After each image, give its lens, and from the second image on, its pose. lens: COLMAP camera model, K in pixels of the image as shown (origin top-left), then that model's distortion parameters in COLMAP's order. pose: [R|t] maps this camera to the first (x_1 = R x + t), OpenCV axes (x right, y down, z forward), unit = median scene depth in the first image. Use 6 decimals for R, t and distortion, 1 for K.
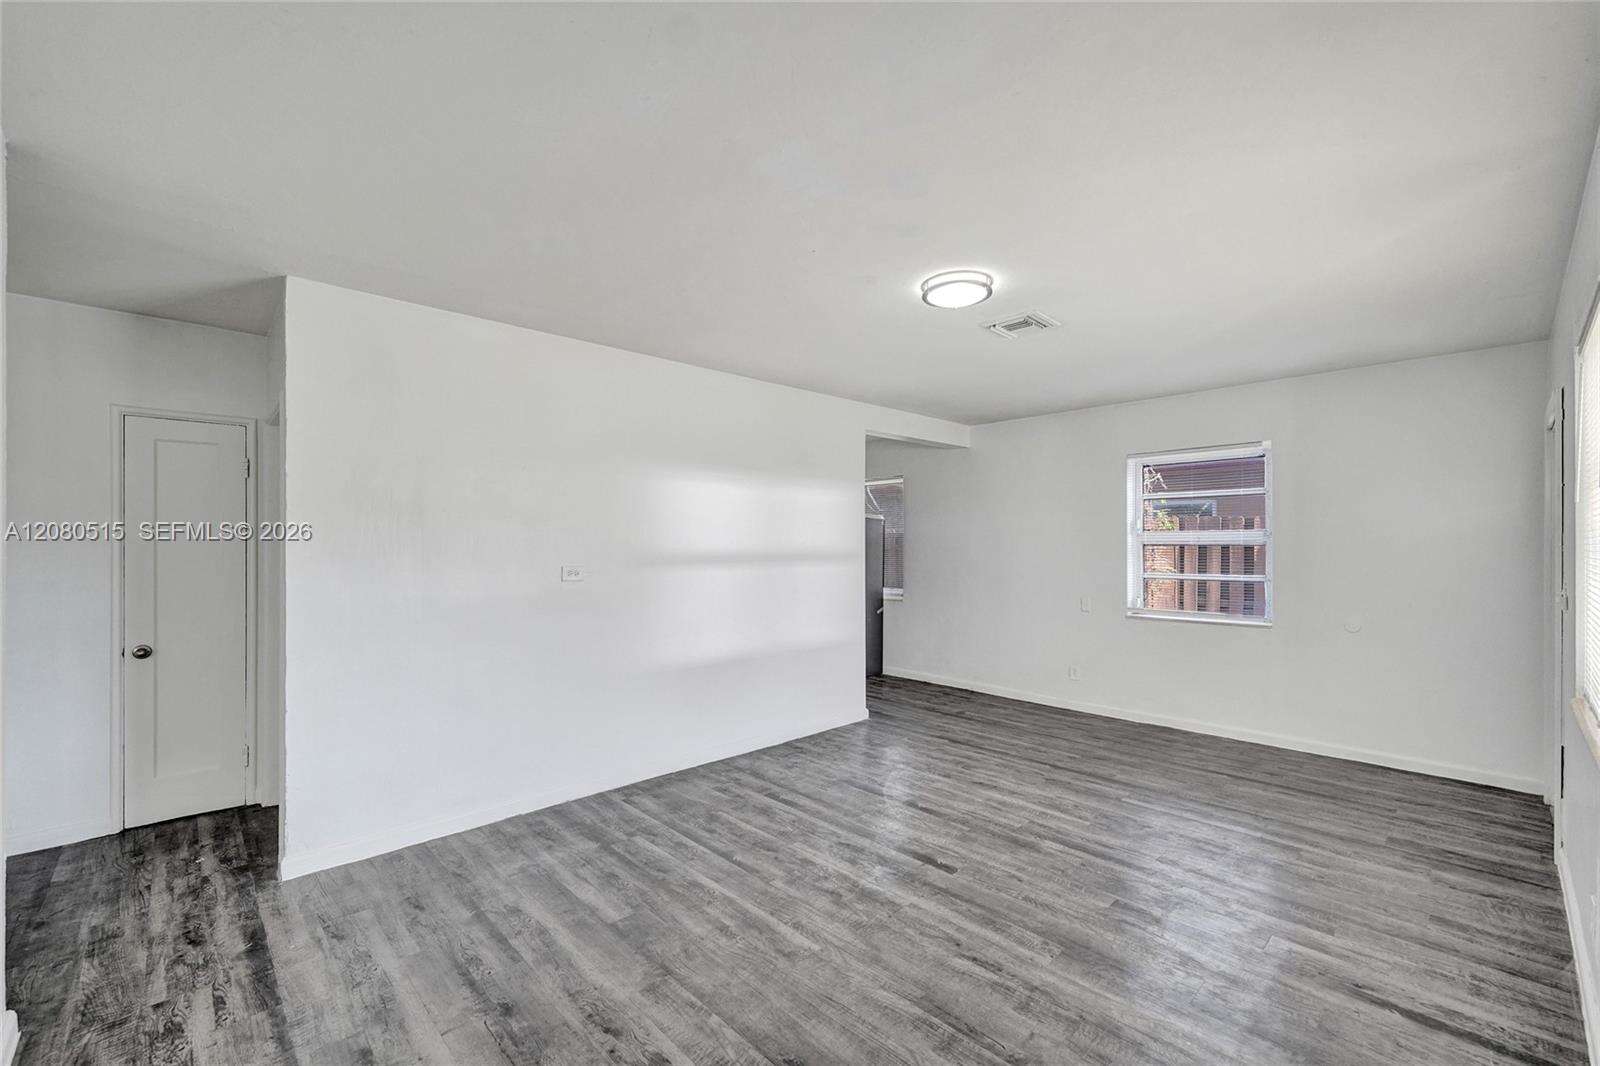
lens RADIAL K [[660.8, 0, 797.0], [0, 660.8, 544.3], [0, 0, 1]] dist [0.000757, -0.000128]
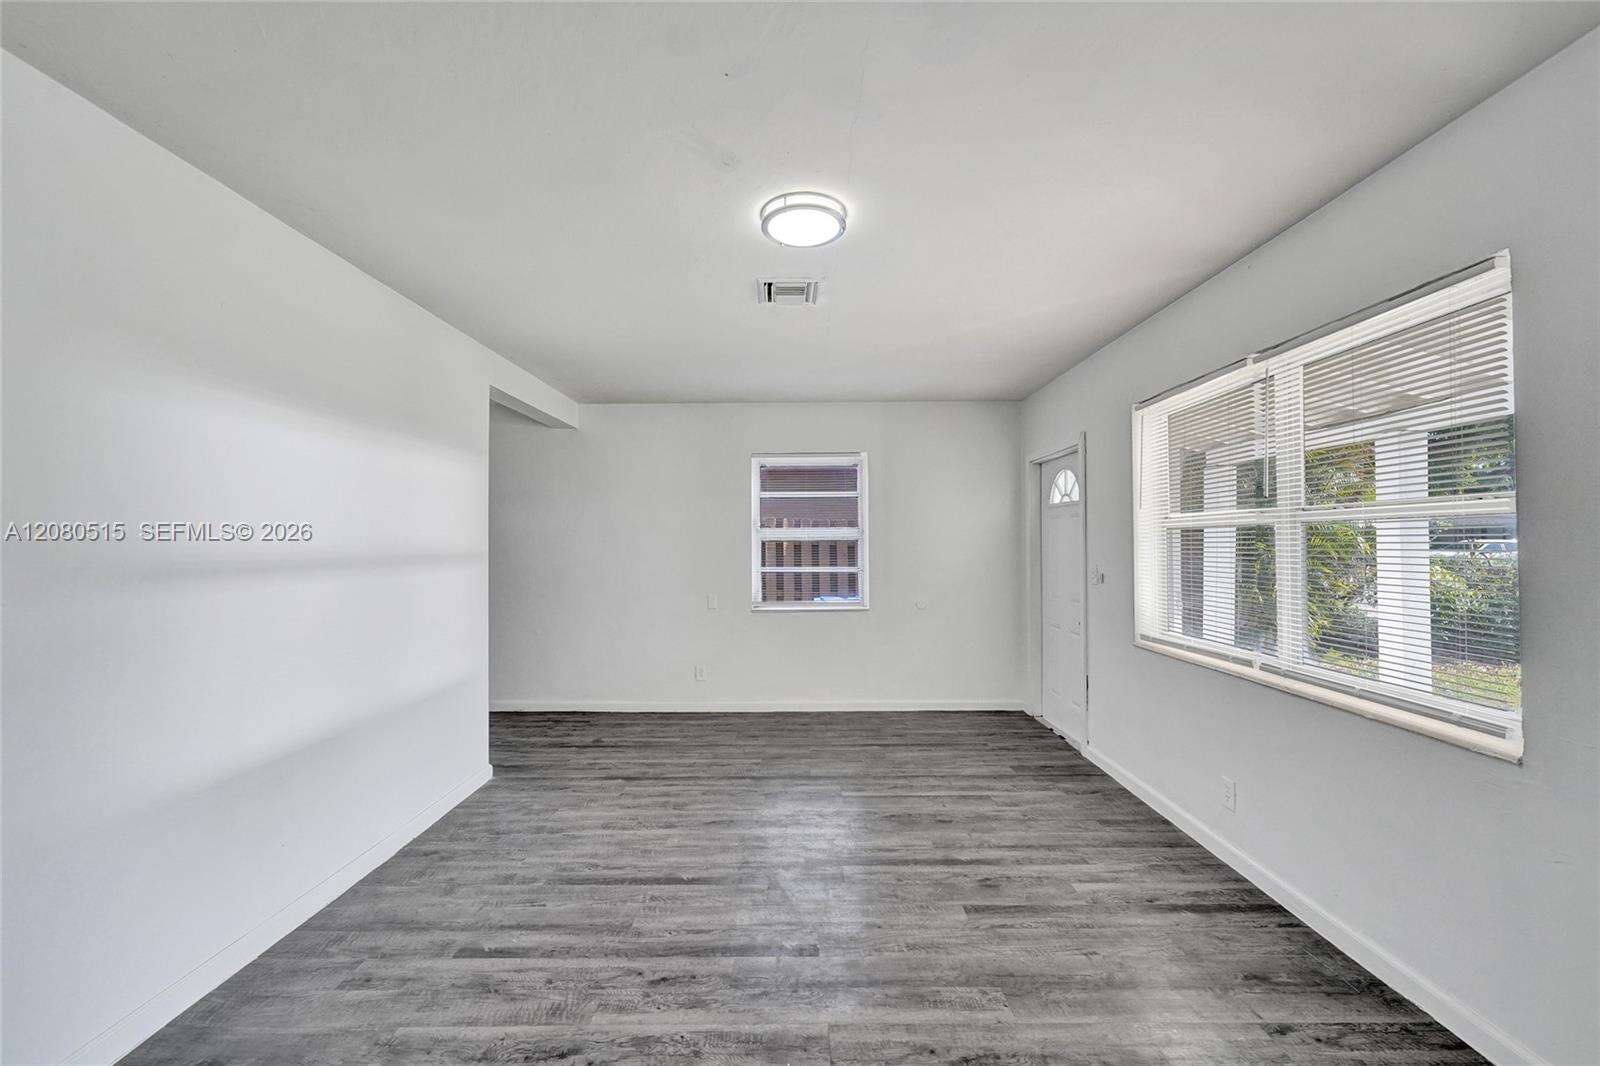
lens RADIAL K [[648.0, 0, 798.2], [0, 648.0, 534.5], [0, 0, 1]] dist [0.001470, -0.000030]
pose [[0.689408, 0.006809, 0.724341, -0.258544], [0.003820, 0.999908, -0.013035, 0.005613], [-0.724363, 0.011753, 0.689319, 0.359813]]
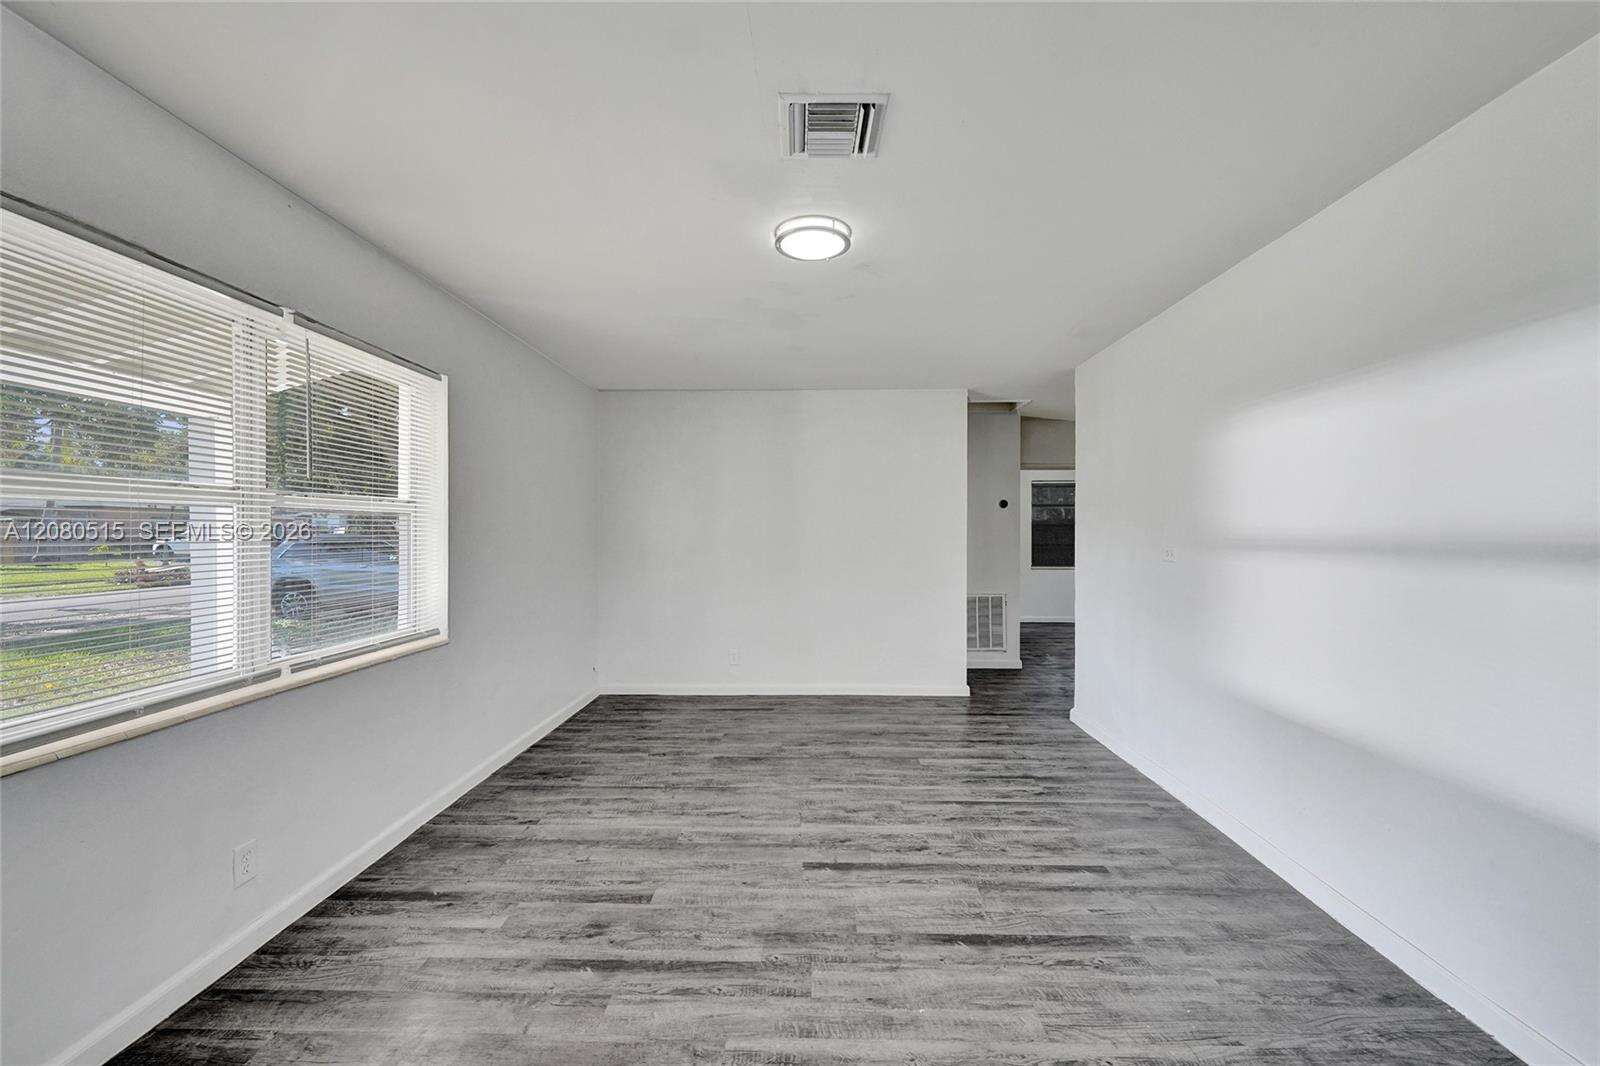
lens RADIAL K [[648.0, 0, 798.2], [0, 648.0, 534.5], [0, 0, 1]] dist [0.001470, -0.000030]
pose [[-0.707948, 0.004267, -0.706252, 0.681596], [0.000251, 0.999983, 0.005790, 0.010018], [0.706265, 0.003922, -0.707937, 1.249604]]
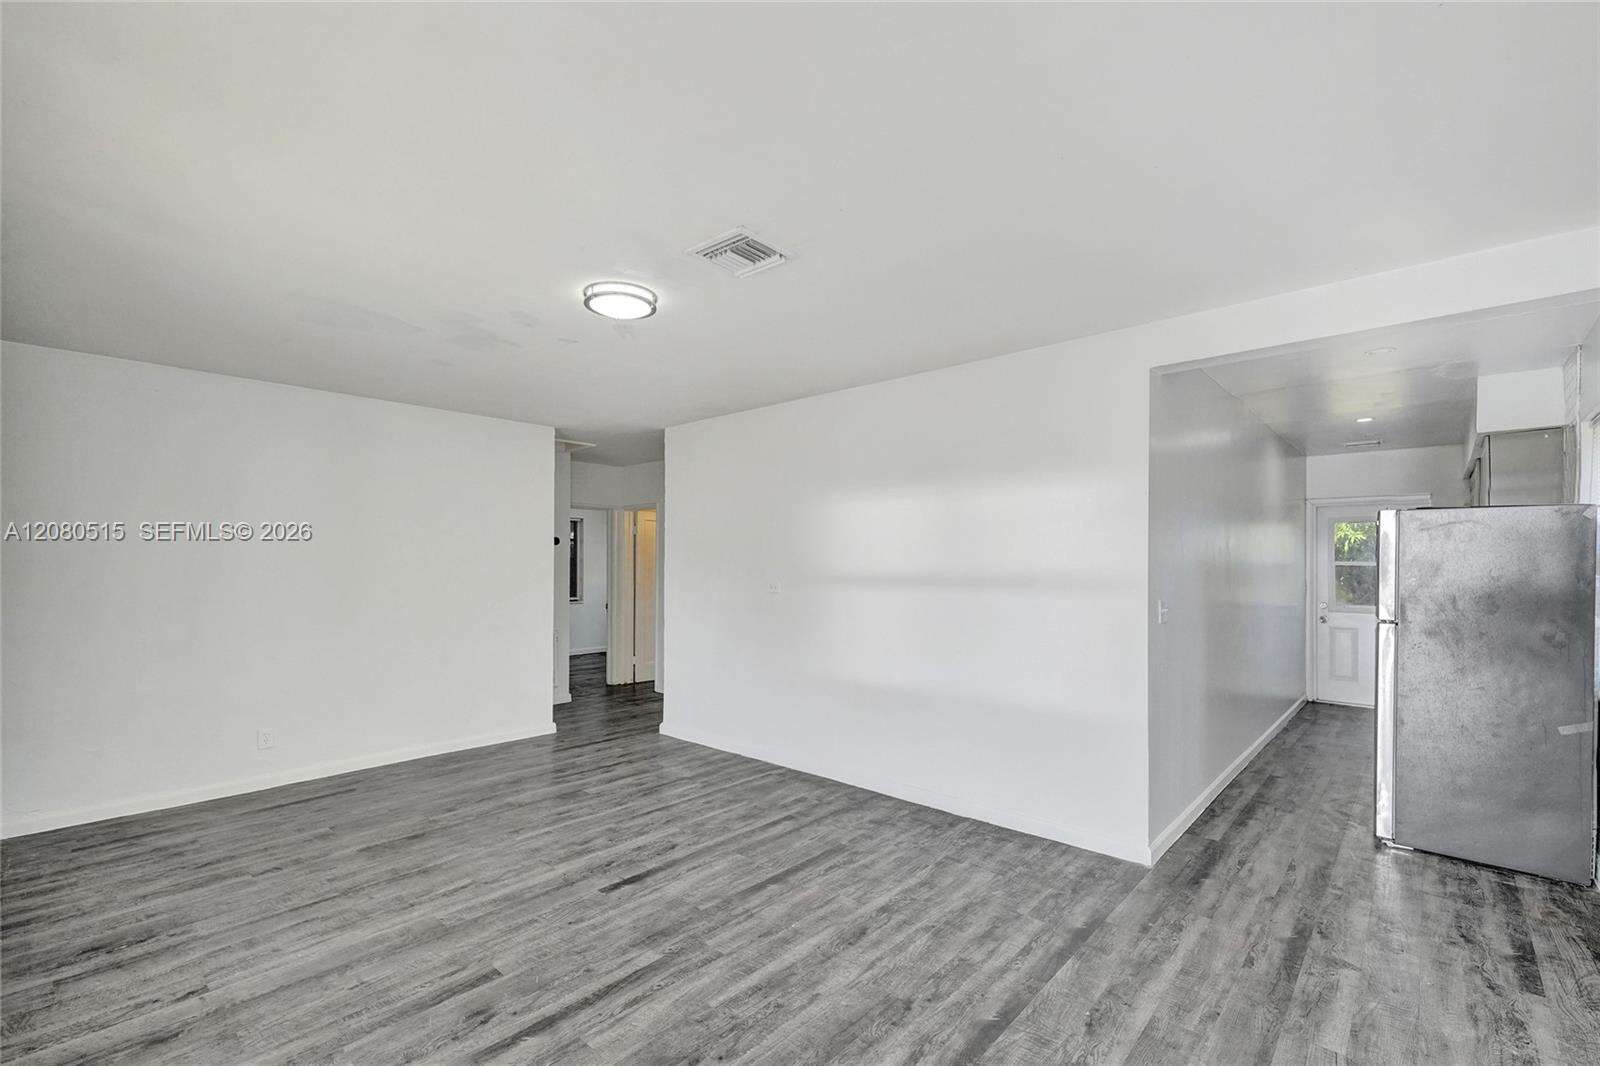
lens RADIAL K [[698.6, 0, 788.8], [0, 698.6, 563.2], [0, 0, 1]] dist [0.005563, -0.000371]
pose [[0.069911, -0.002377, -0.997550, 0.992492], [-0.003113, 0.999992, -0.002601, 0.001234], [0.997548, 0.003288, 0.069903, 0.911495]]
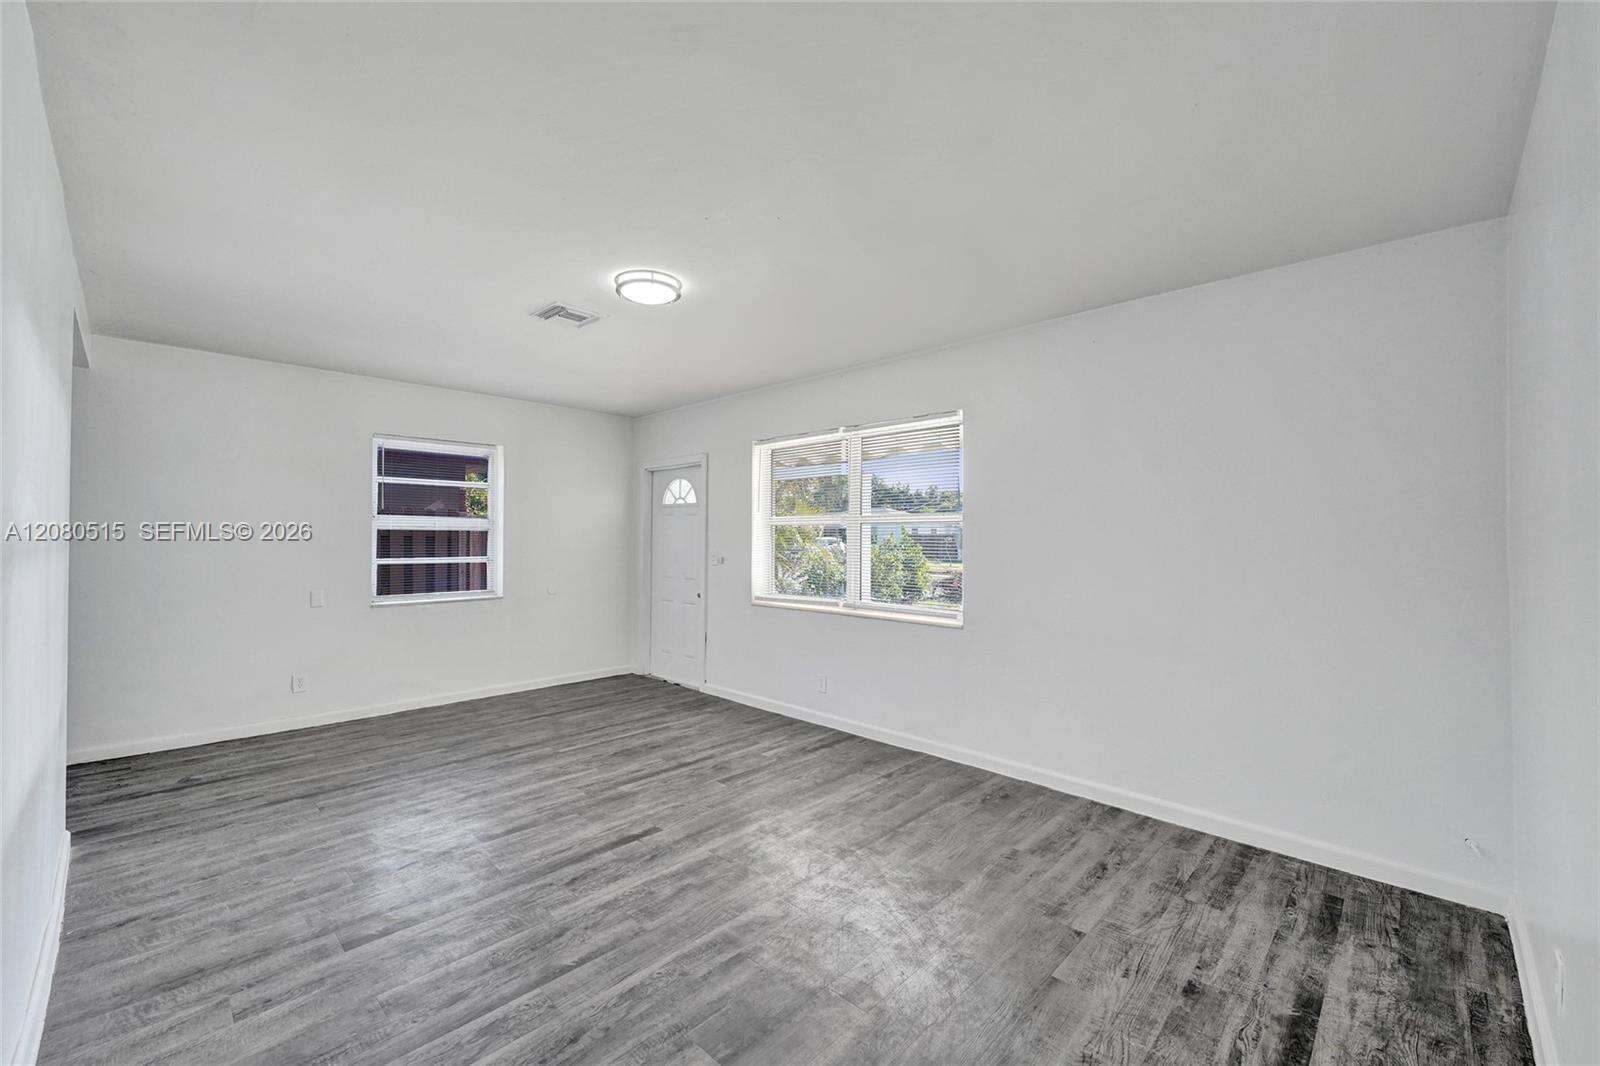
lens RADIAL K [[648.0, 0, 798.2], [0, 648.0, 534.5], [0, 0, 1]] dist [0.001470, -0.000030]
pose [[-0.042995, 0.005589, 0.999060, -0.631208], [-0.005041, 0.999970, -0.005811, 0.014306], [-0.999063, -0.005286, -0.042966, 0.620231]]
